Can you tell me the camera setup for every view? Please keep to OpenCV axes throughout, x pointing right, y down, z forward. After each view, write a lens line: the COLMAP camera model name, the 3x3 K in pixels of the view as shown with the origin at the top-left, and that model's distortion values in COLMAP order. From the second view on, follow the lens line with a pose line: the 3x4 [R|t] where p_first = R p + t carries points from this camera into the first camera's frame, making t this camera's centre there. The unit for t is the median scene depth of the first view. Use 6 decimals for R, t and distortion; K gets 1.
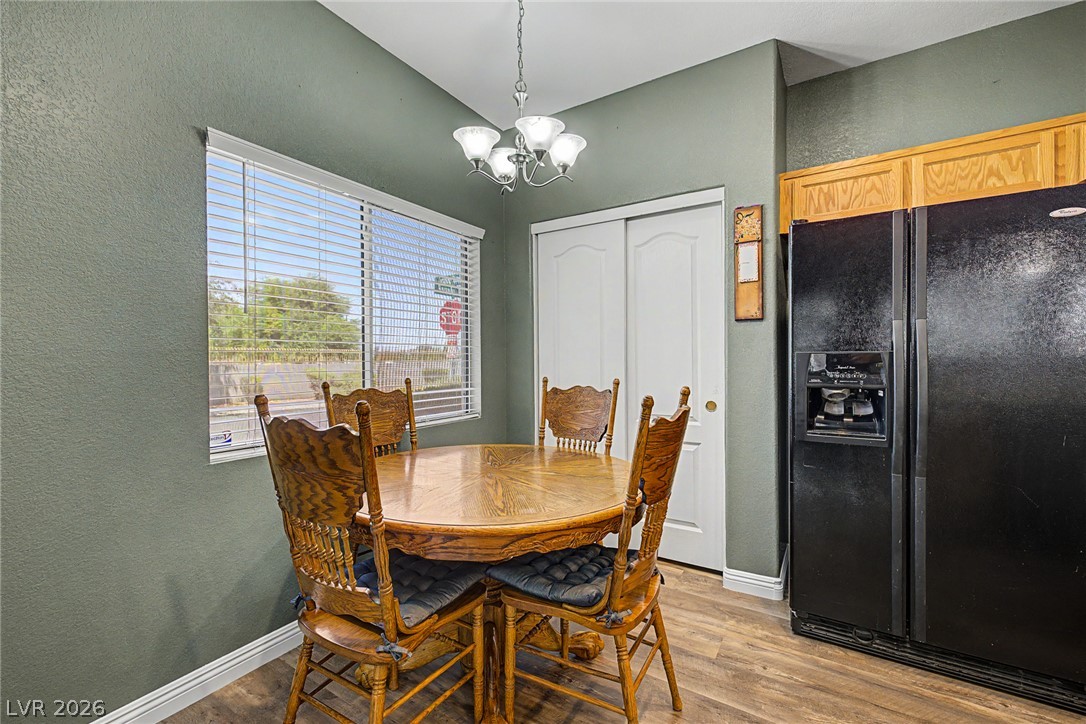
lens RADIAL K [[455.1, 0, 541.4], [0, 455.1, 361.5], [0, 0, 1]] dist [0.006140, -0.000648]
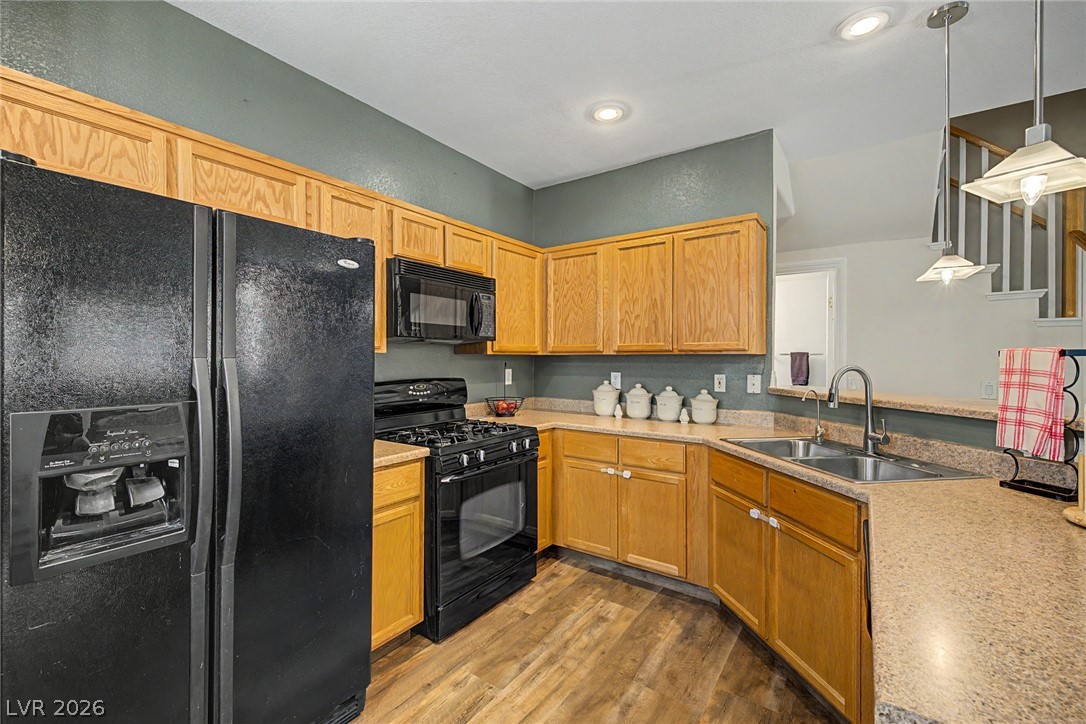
lens RADIAL K [[457.0, 0, 541.6], [0, 457.0, 358.9], [0, 0, 1]] dist [0.005097, -0.000338]
pose [[0.051921, 0.000980, 0.998651, 0.077008], [0.003258, 0.999994, -0.001150, -0.076575], [-0.998646, 0.003314, 0.051918, 0.375274]]
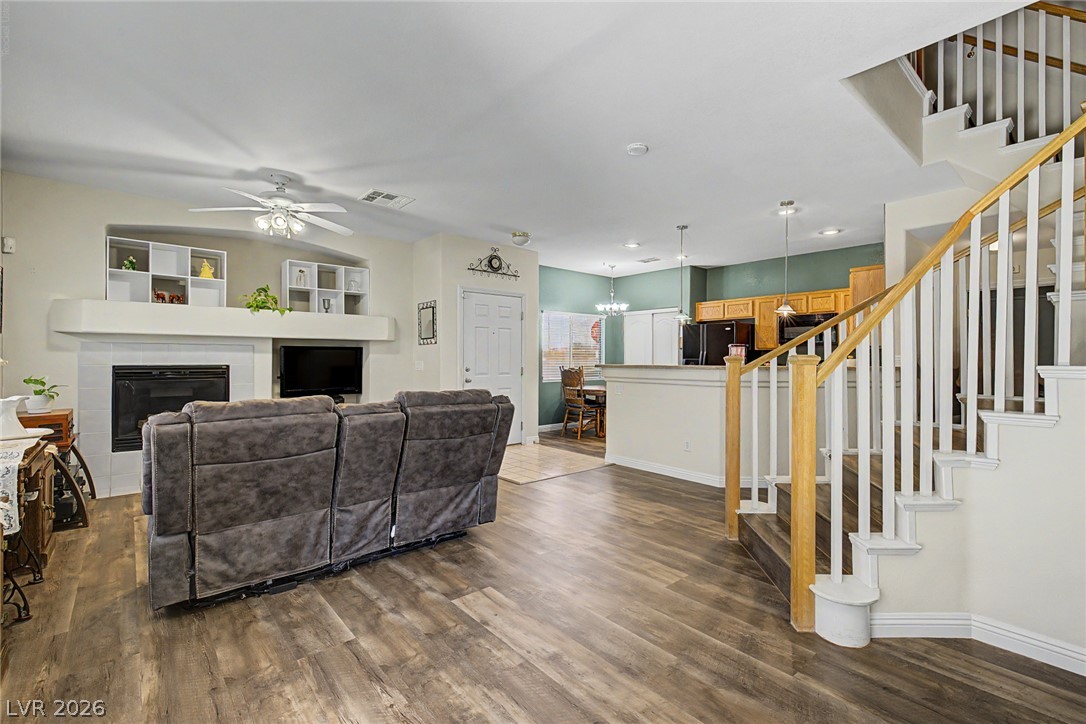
lens RADIAL K [[481.0, 0, 568.6], [0, 481.0, 357.1], [0, 0, 1]] dist [0.003302, 0.000024]
pose [[0.962814, 0.004718, -0.270125, 0.671826], [-0.006858, 0.999952, -0.006980, 0.002860], [0.270079, 0.008573, 0.962800, -3.039668]]
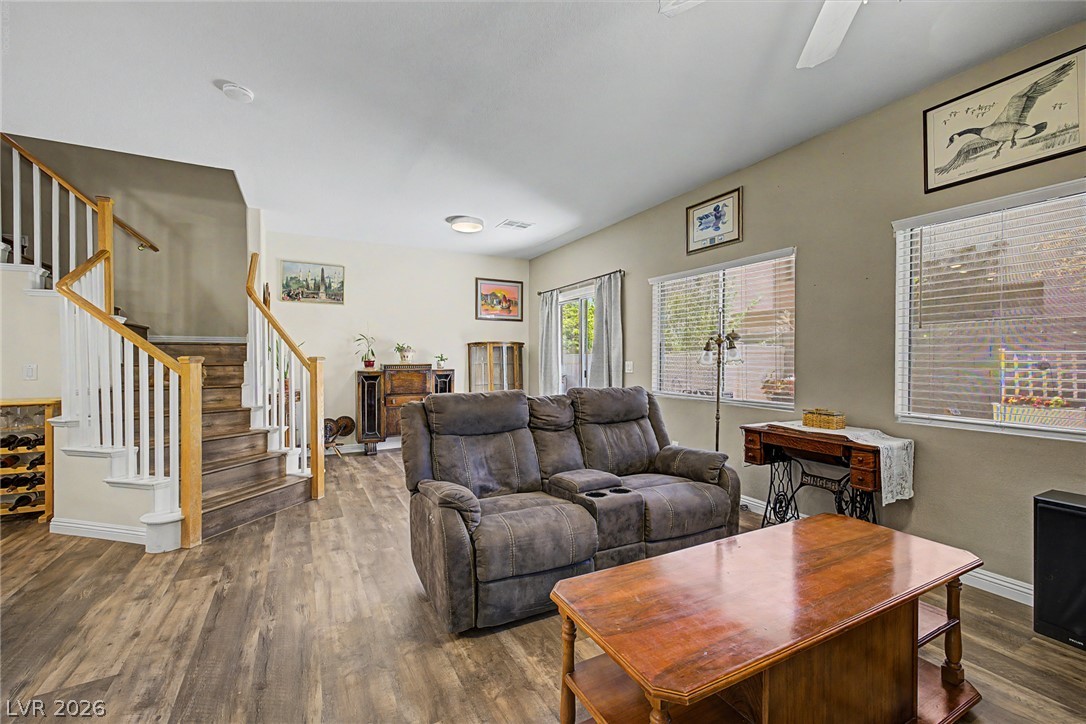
lens RADIAL K [[455.1, 0, 541.4], [0, 455.1, 361.5], [0, 0, 1]] dist [0.006140, -0.000648]
pose [[-0.866367, 0.001583, 0.499406, -1.011743], [0.006061, 0.999955, 0.007344, -0.003673], [-0.499372, 0.009389, -0.866337, -0.526351]]
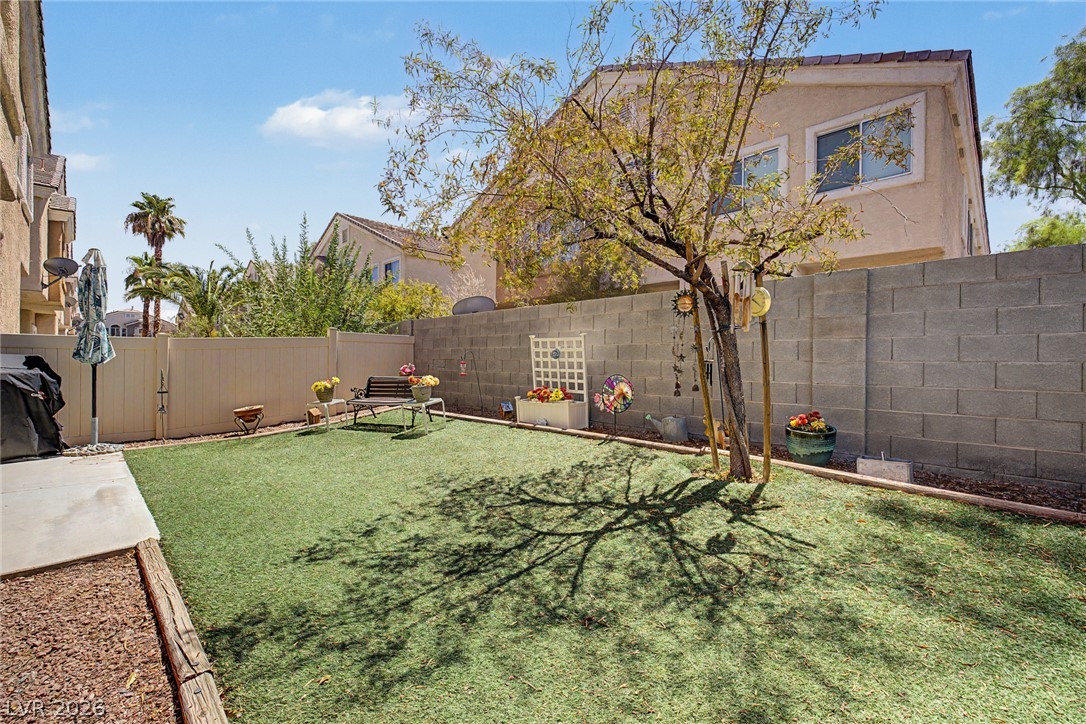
lens RADIAL K [[455.1, 0, 541.4], [0, 455.1, 361.5], [0, 0, 1]] dist [0.006140, -0.000648]
pose [[-0.976296, -0.006723, 0.216334, -3.162174], [-0.006726, 0.999977, 0.000721, 0.125522], [-0.216334, -0.000751, -0.976319, -2.454233]]
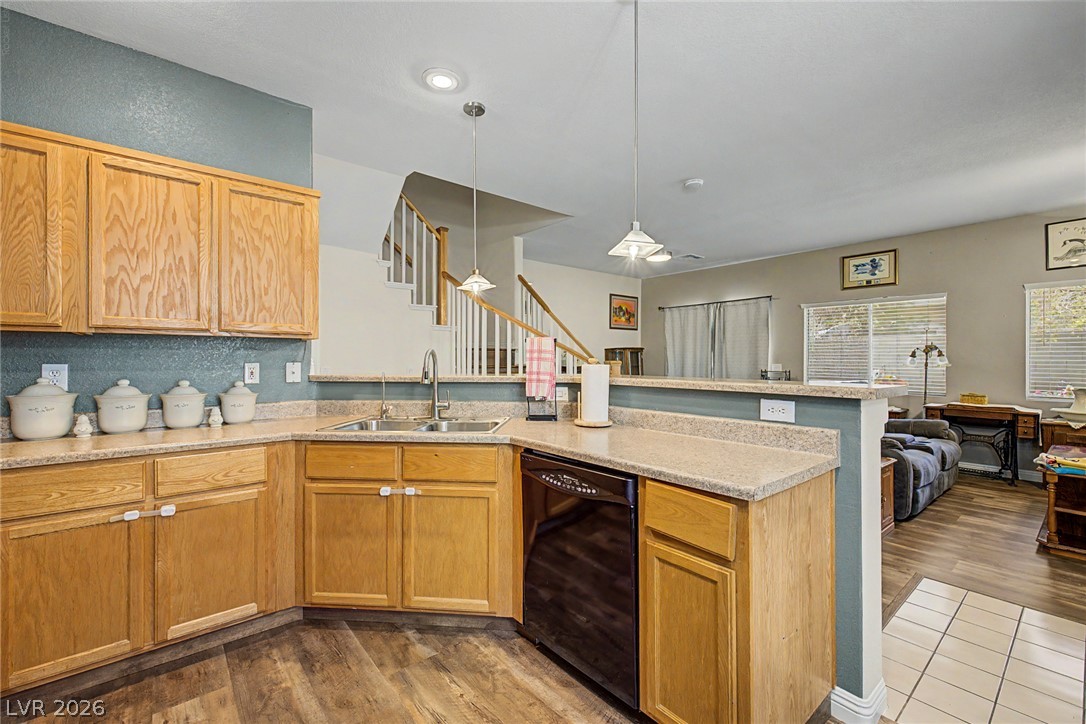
lens RADIAL K [[457.0, 0, 541.6], [0, 457.0, 358.9], [0, 0, 1]] dist [0.005097, -0.000338]
pose [[-0.951591, 0.004691, 0.307331, 0.462601], [0.005121, 0.999987, 0.000595, -0.032356], [-0.307325, 0.002140, -0.951602, 0.845308]]
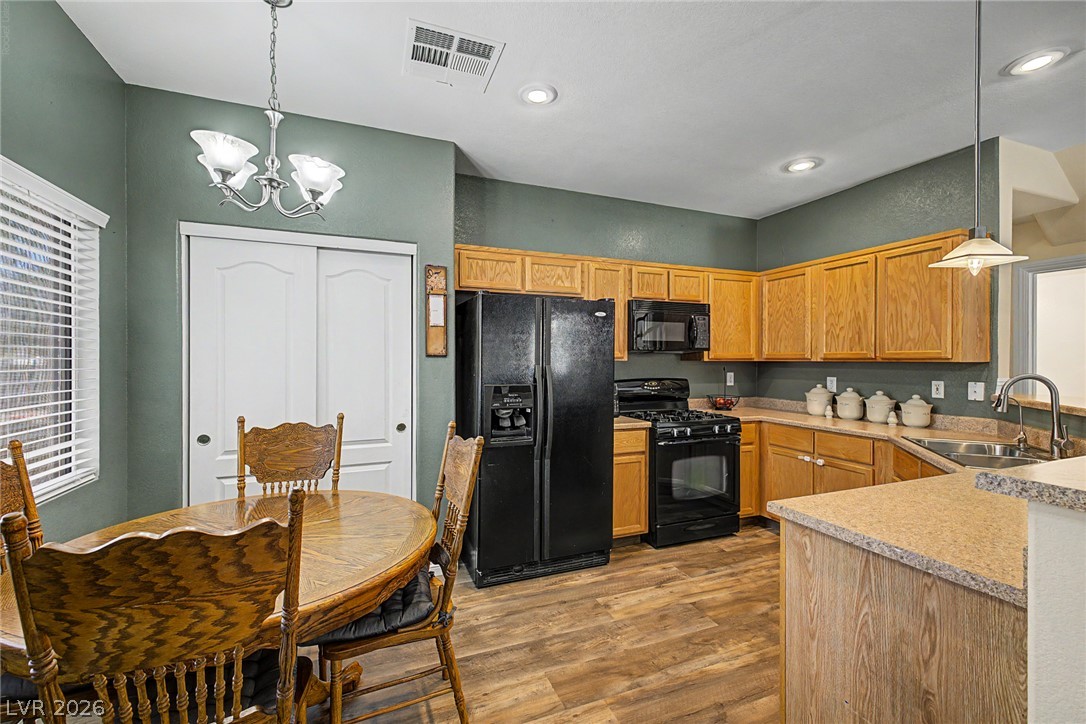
lens RADIAL K [[457.0, 0, 541.6], [0, 457.0, 358.9], [0, 0, 1]] dist [0.005097, -0.000338]
pose [[0.586707, 0.006175, 0.809776, -0.461649], [-0.001066, 0.999976, -0.006853, -0.088892], [-0.809799, 0.003158, 0.586699, 0.034380]]
